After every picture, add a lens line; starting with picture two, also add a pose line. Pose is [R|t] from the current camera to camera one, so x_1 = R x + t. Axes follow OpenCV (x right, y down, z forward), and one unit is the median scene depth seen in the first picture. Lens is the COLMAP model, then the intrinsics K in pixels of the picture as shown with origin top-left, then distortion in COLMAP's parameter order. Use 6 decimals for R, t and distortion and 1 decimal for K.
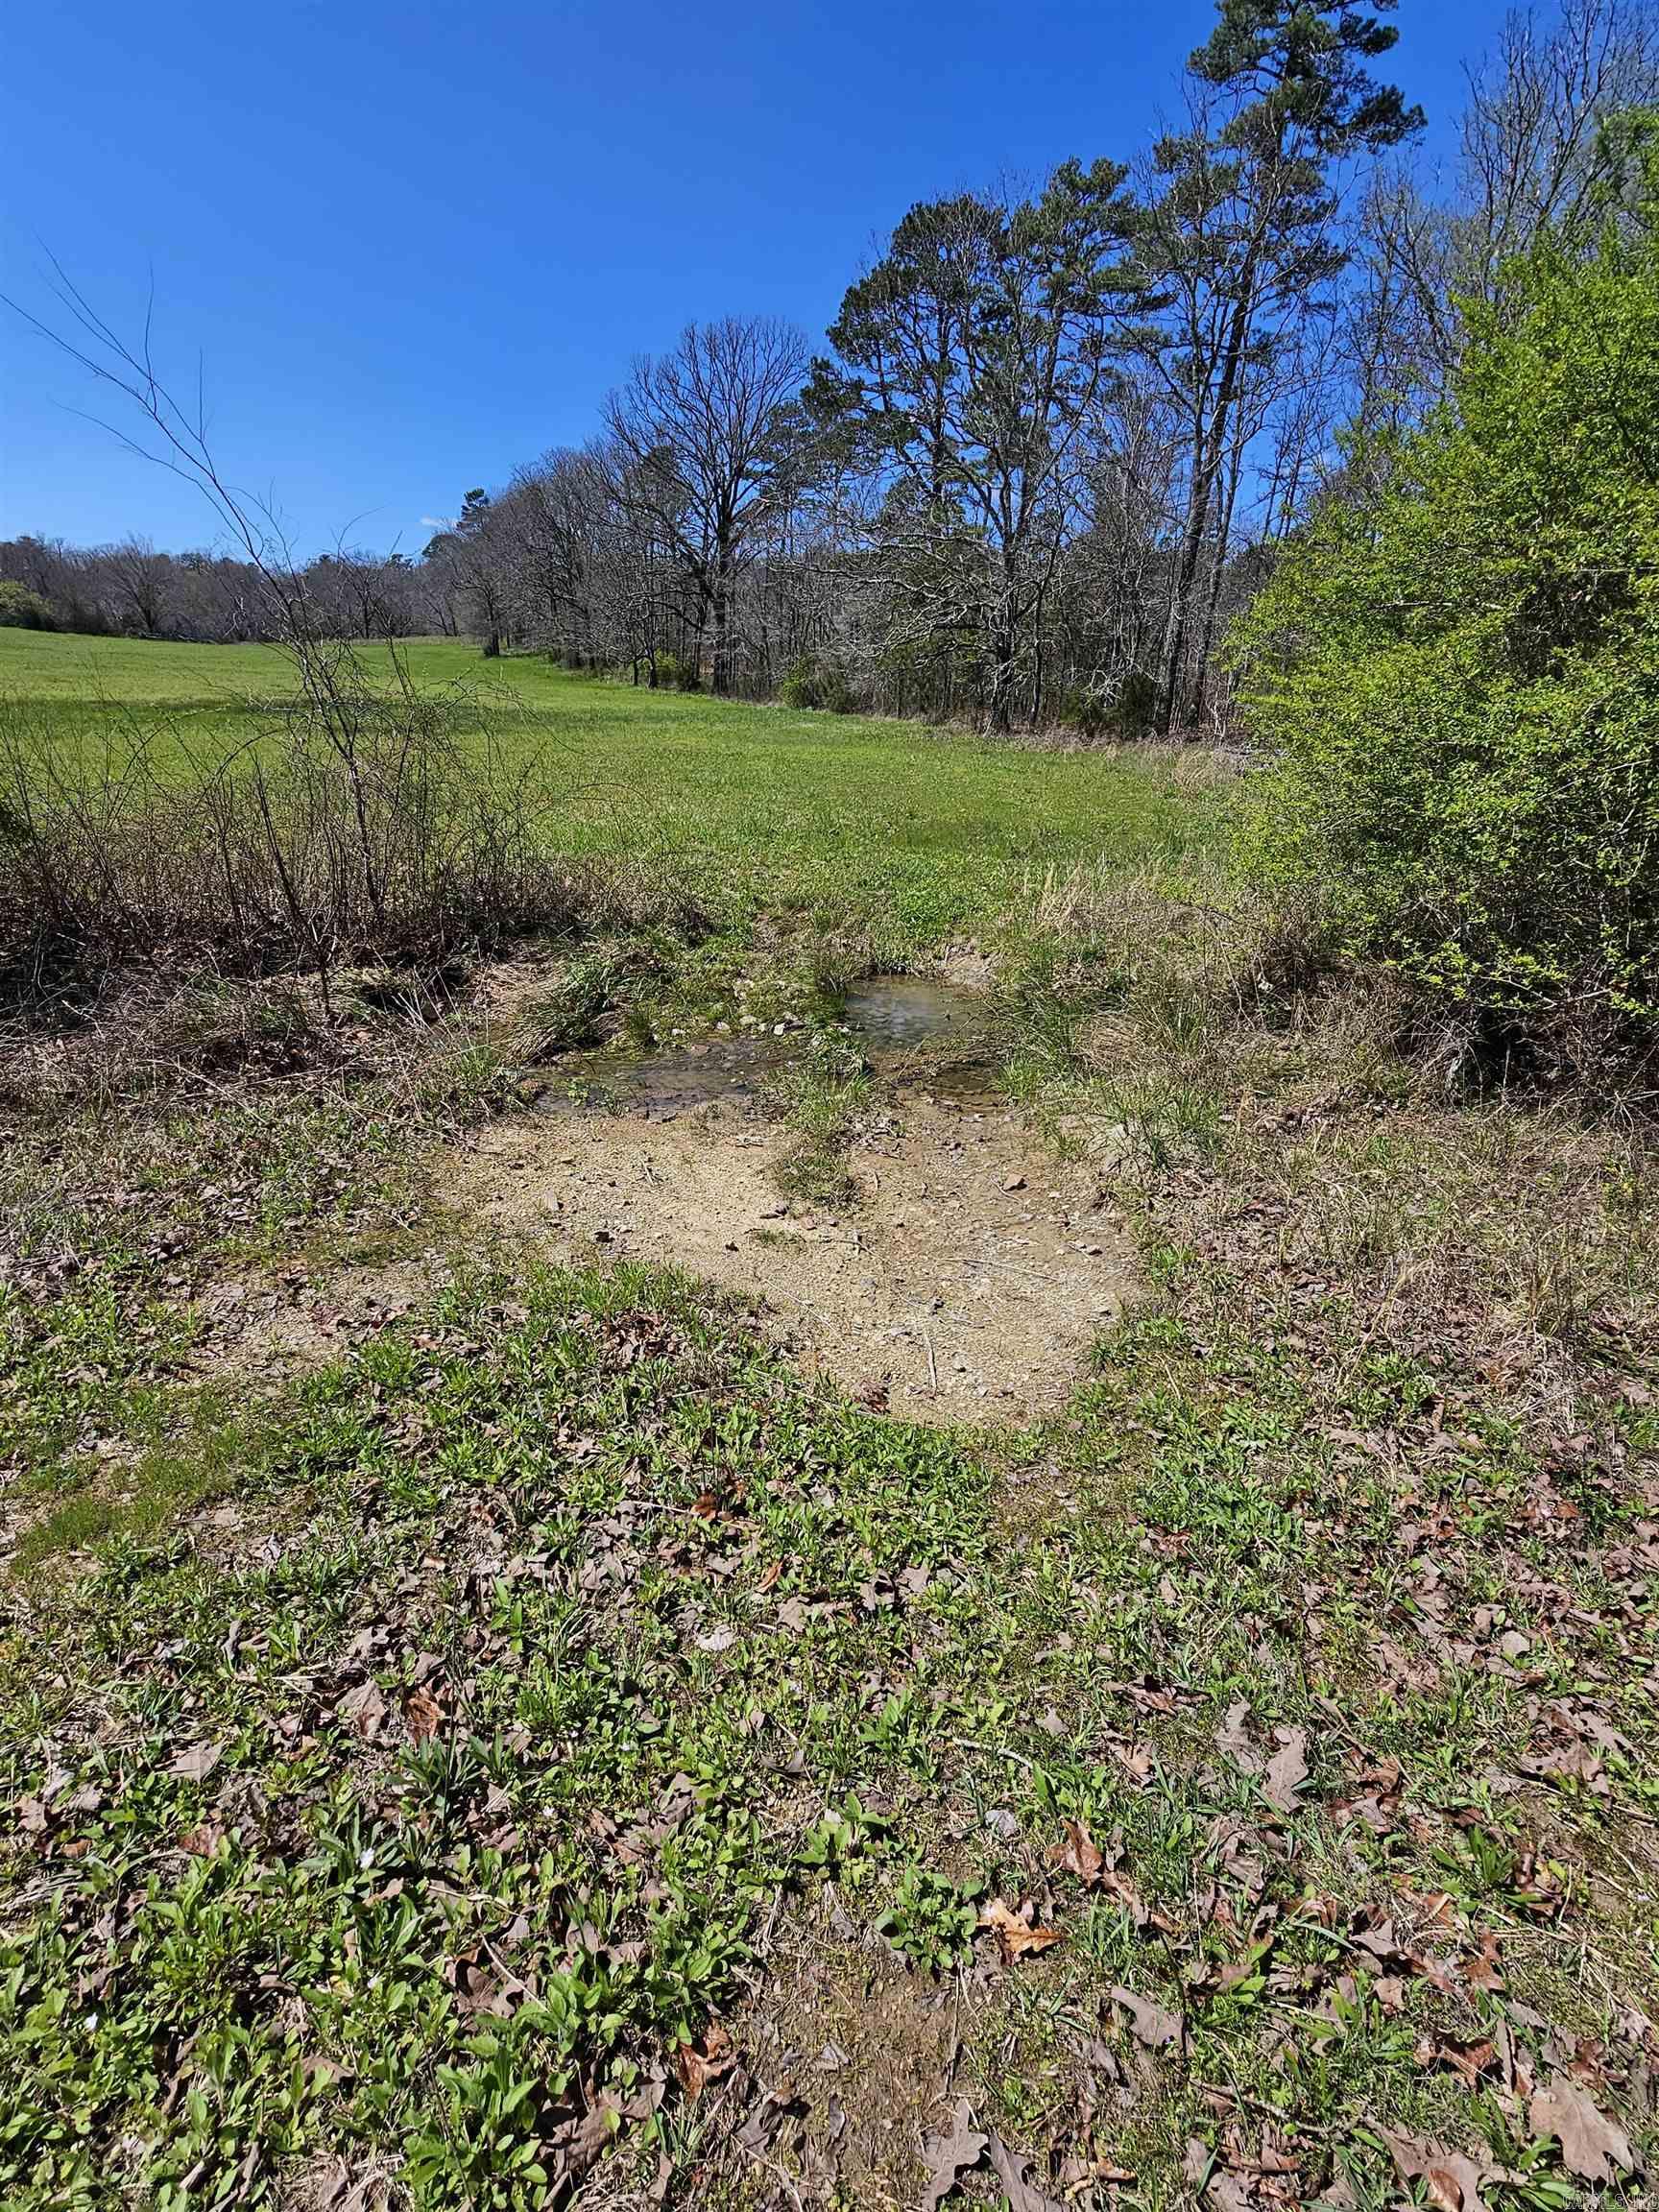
lens RADIAL K [[944.3, 0, 806.7], [0, 944.3, 1113.5], [0, 0, 1]] dist [-0.003328, -0.000285]
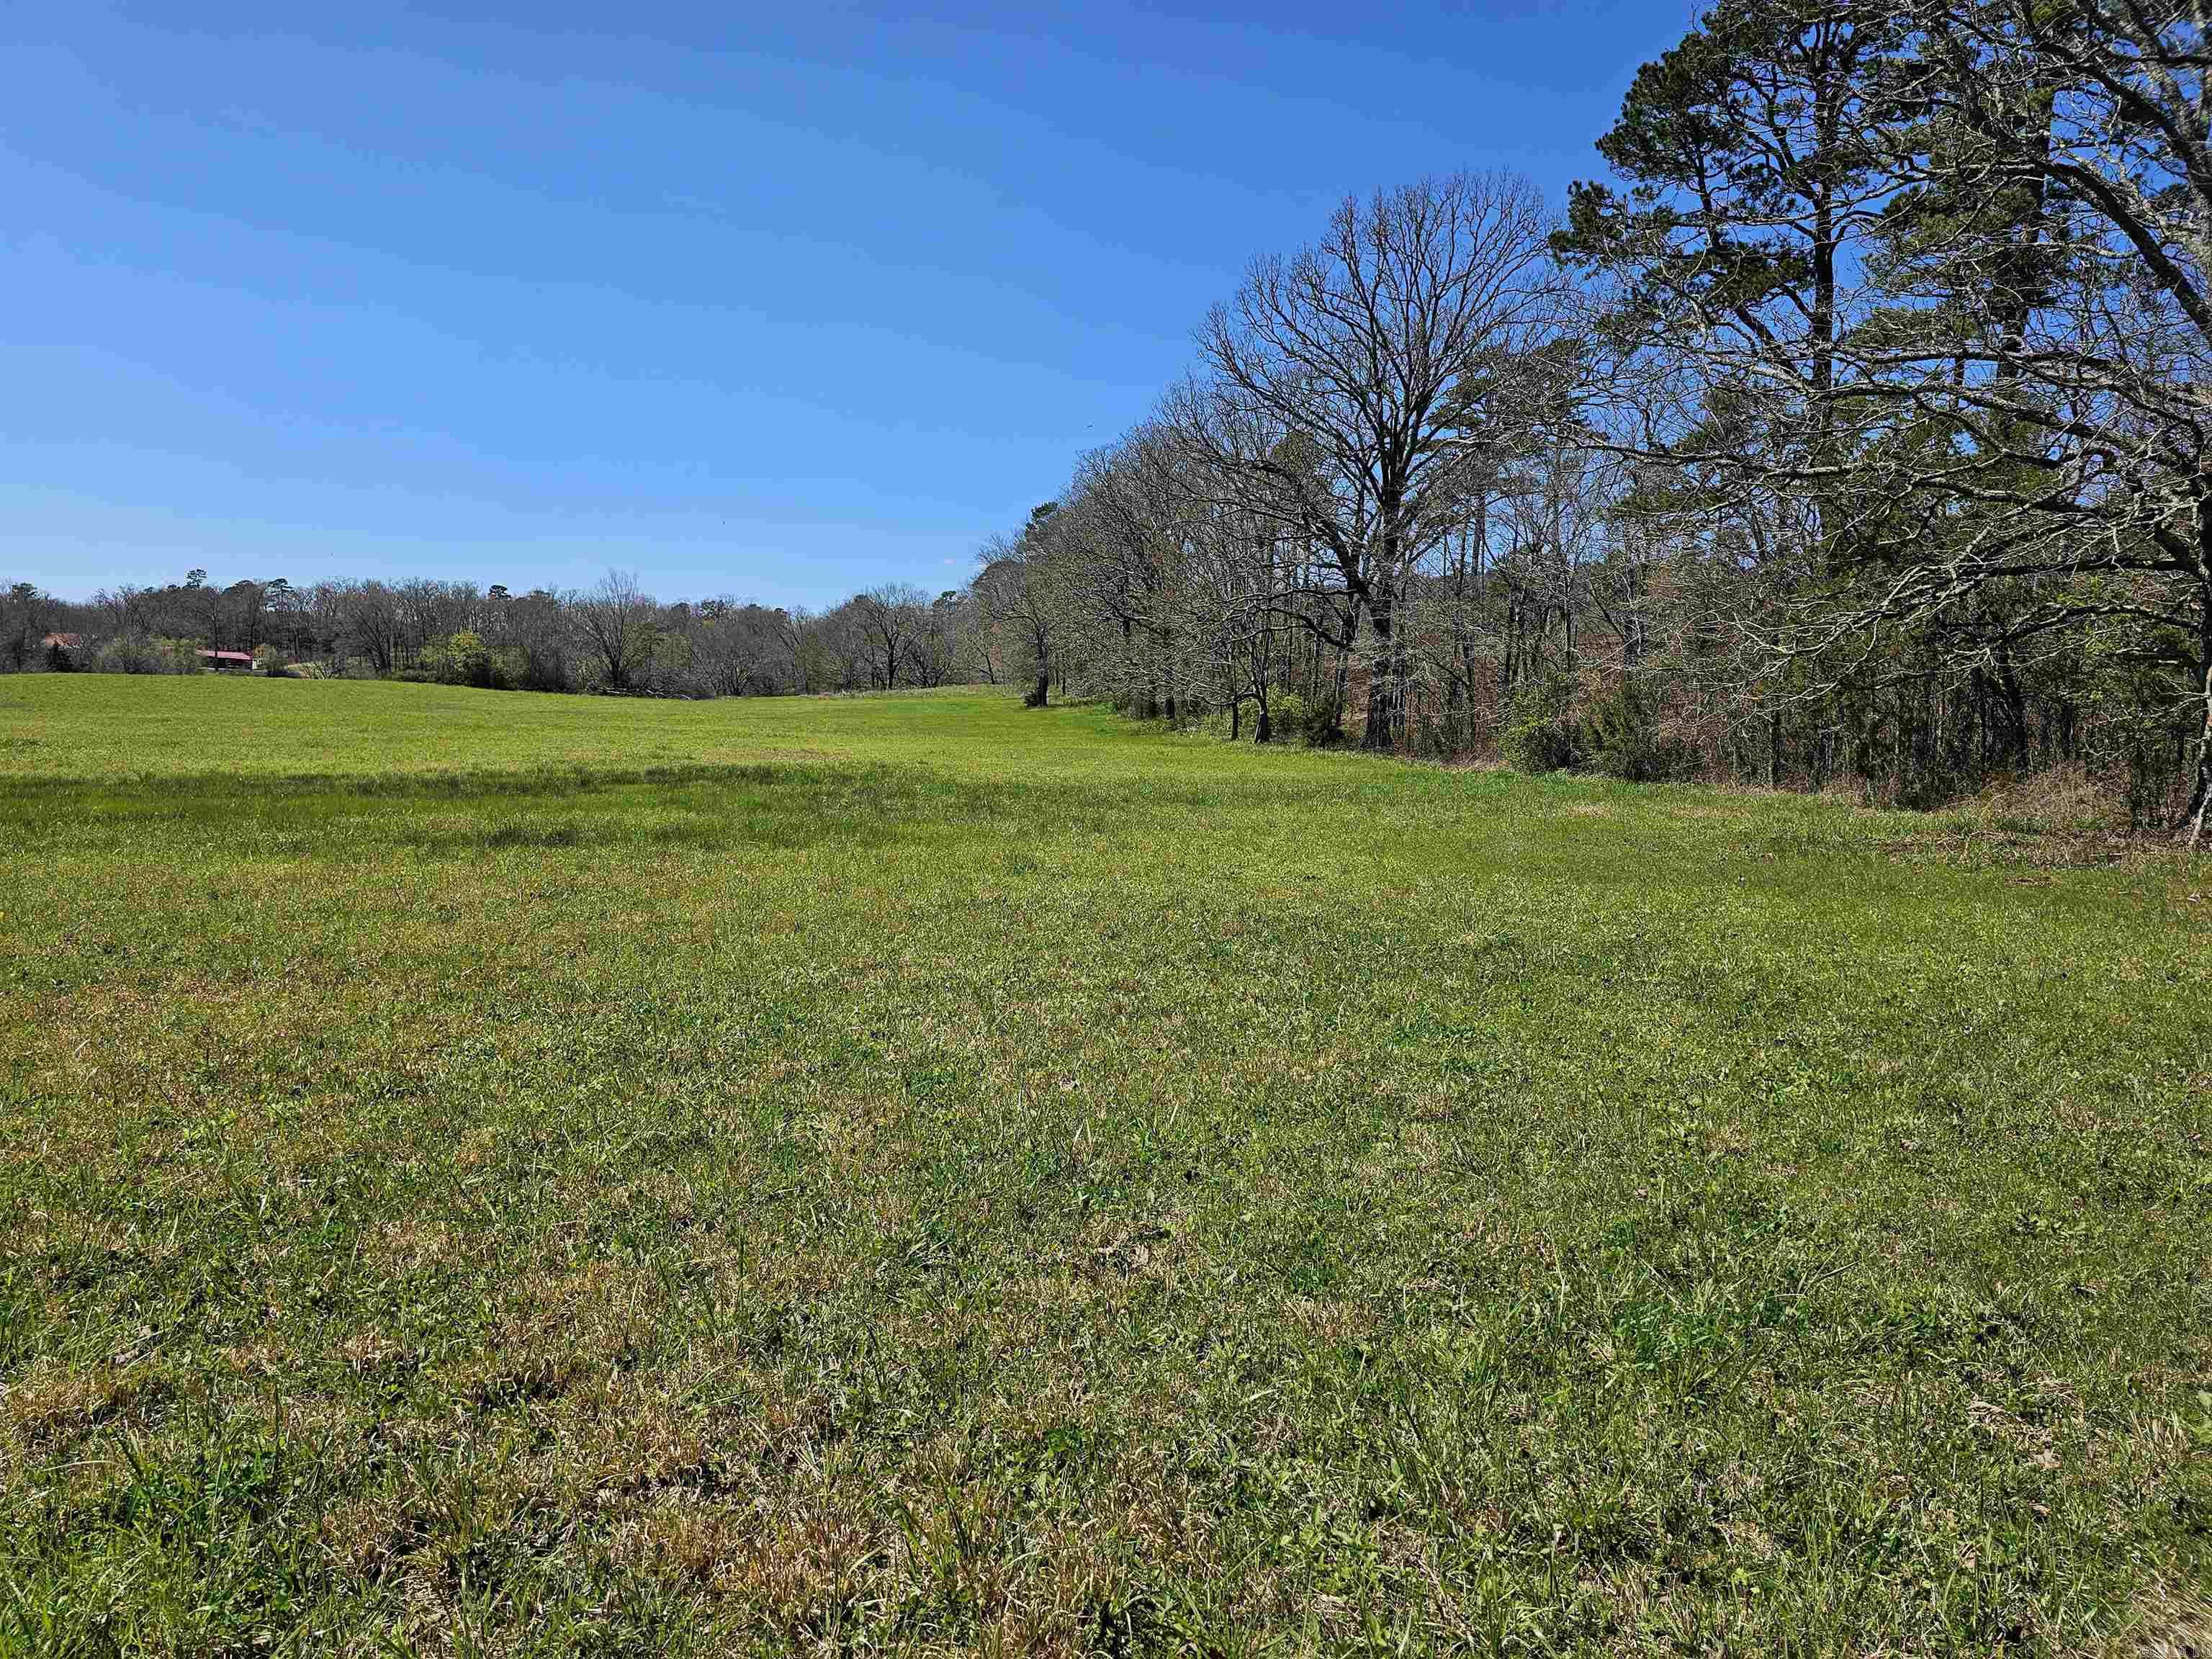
lens RADIAL K [[1489.0, 0, 1090.8], [0, 1489.0, 816.8], [0, 0, 1]] dist [0.024984, -0.009082]
pose [[0.963720, -0.002839, -0.266901, -0.019985], [-0.095301, 0.930375, -0.354005, -0.080352], [0.249323, 0.366598, 0.896350, 0.182811]]
